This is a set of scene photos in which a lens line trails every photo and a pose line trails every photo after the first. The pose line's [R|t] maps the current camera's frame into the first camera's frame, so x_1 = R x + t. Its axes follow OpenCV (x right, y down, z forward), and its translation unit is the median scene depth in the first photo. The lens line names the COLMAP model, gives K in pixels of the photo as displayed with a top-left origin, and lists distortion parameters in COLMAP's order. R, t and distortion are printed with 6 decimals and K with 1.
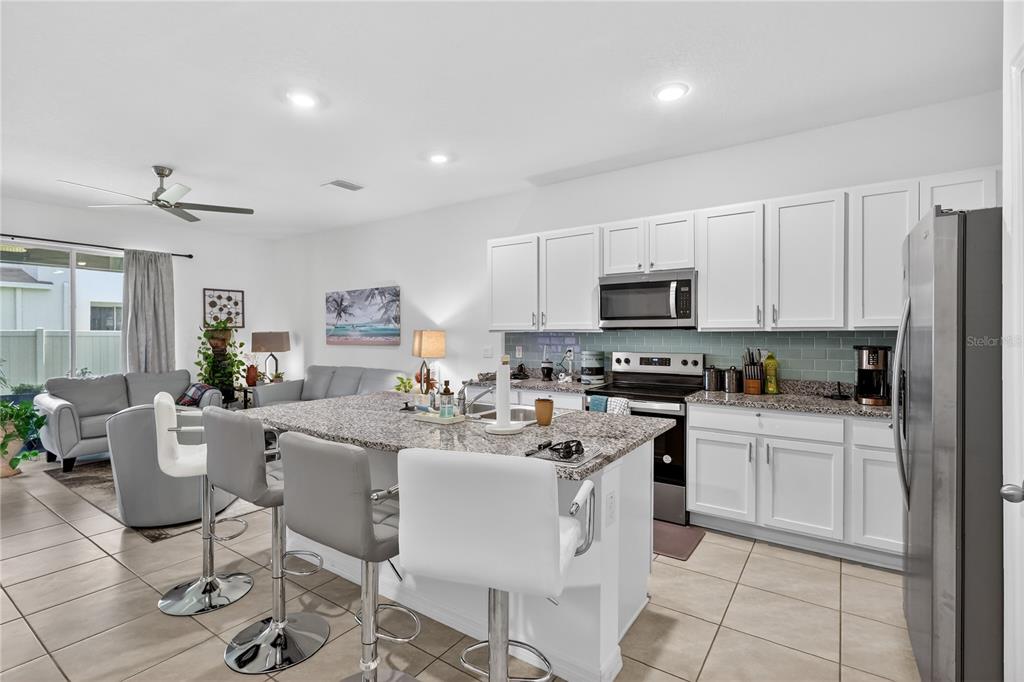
lens RADIAL K [[483.8, 0, 509.4], [0, 483.8, 337.5], [0, 0, 1]] dist [0.001249, -0.000273]
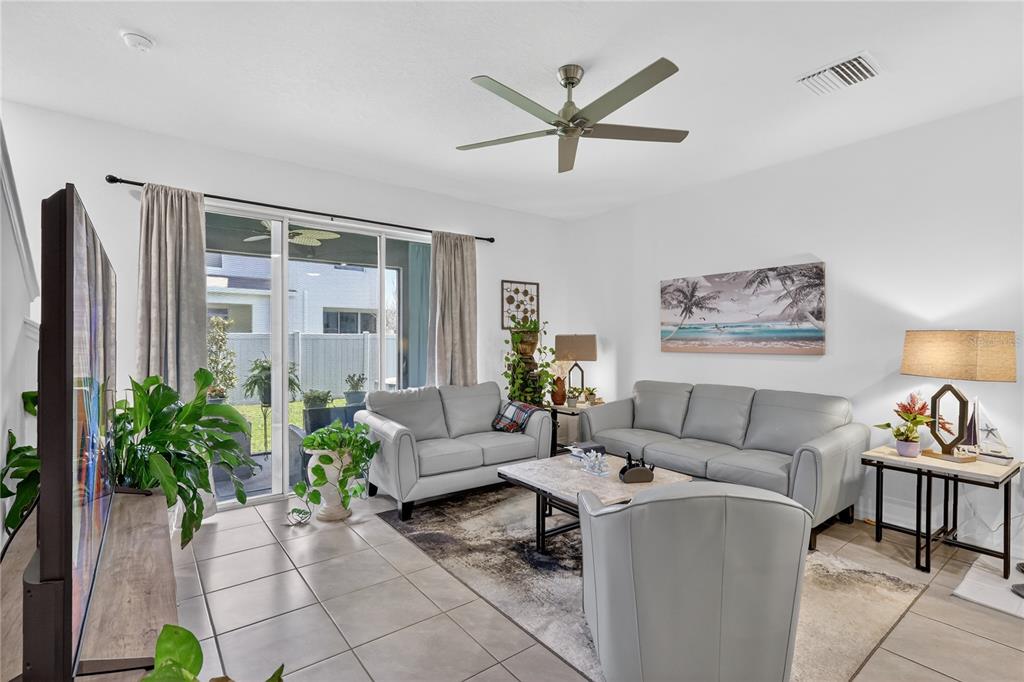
lens RADIAL K [[485.5, 0, 508.0], [0, 485.5, 348.1], [0, 0, 1]] dist [0.007267, -0.000004]
pose [[0.953883, 0.009079, -0.300043, -0.410990], [-0.004933, 0.999882, 0.014571, -0.000710], [0.300139, -0.012419, 0.953814, 0.254128]]
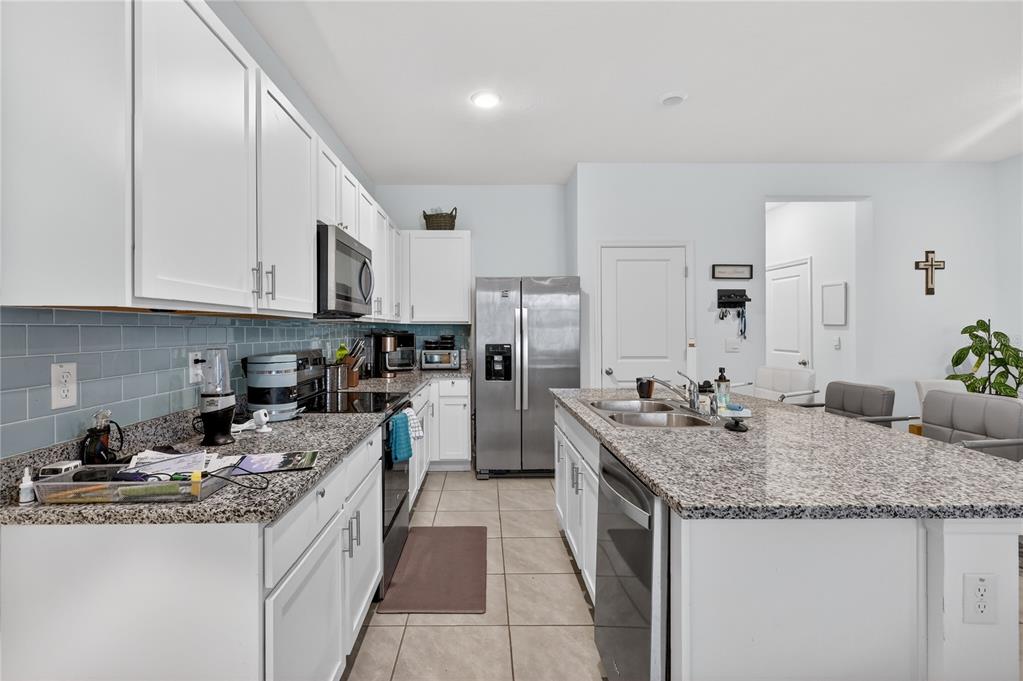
lens RADIAL K [[487.5, 0, 488.5], [0, 487.5, 329.2], [0, 0, 1]] dist [0.001219, -0.000062]
pose [[-0.579818, 0.002453, 0.814742, -0.259615], [0.009298, 0.999950, 0.003607, 0.000652], [-0.814693, 0.009667, -0.579812, 0.764147]]
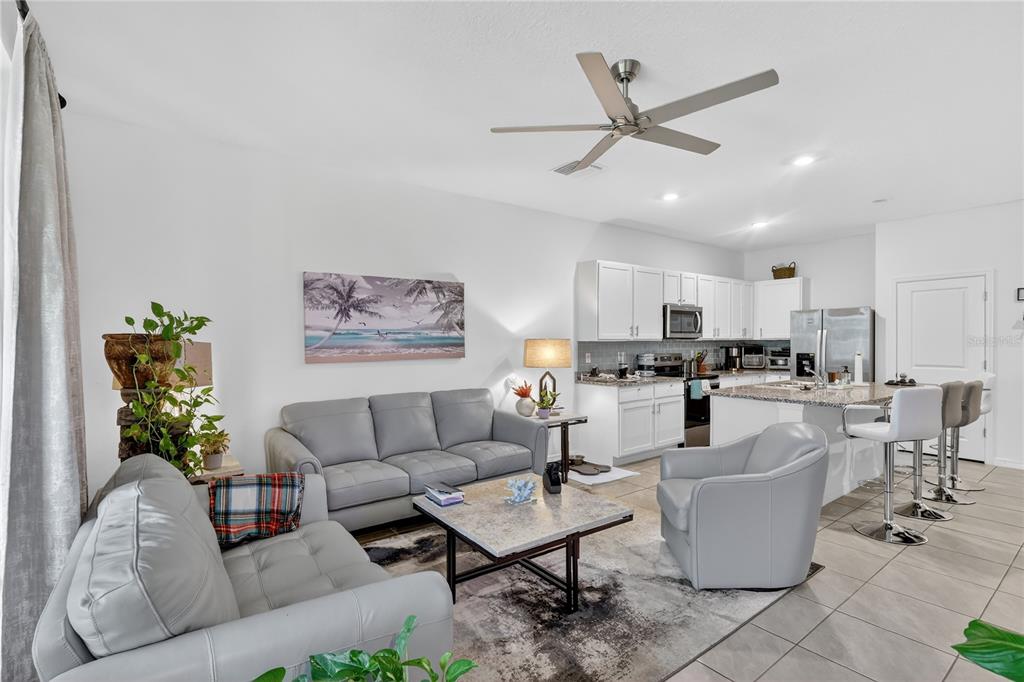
lens RADIAL K [[485.5, 0, 508.0], [0, 485.5, 348.1], [0, 0, 1]] dist [0.007267, -0.000004]
pose [[0.297199, -0.014504, 0.954706, -0.919199], [0.013225, 0.999851, 0.011073, -0.007589], [-0.954724, 0.009335, 0.297346, 0.661086]]
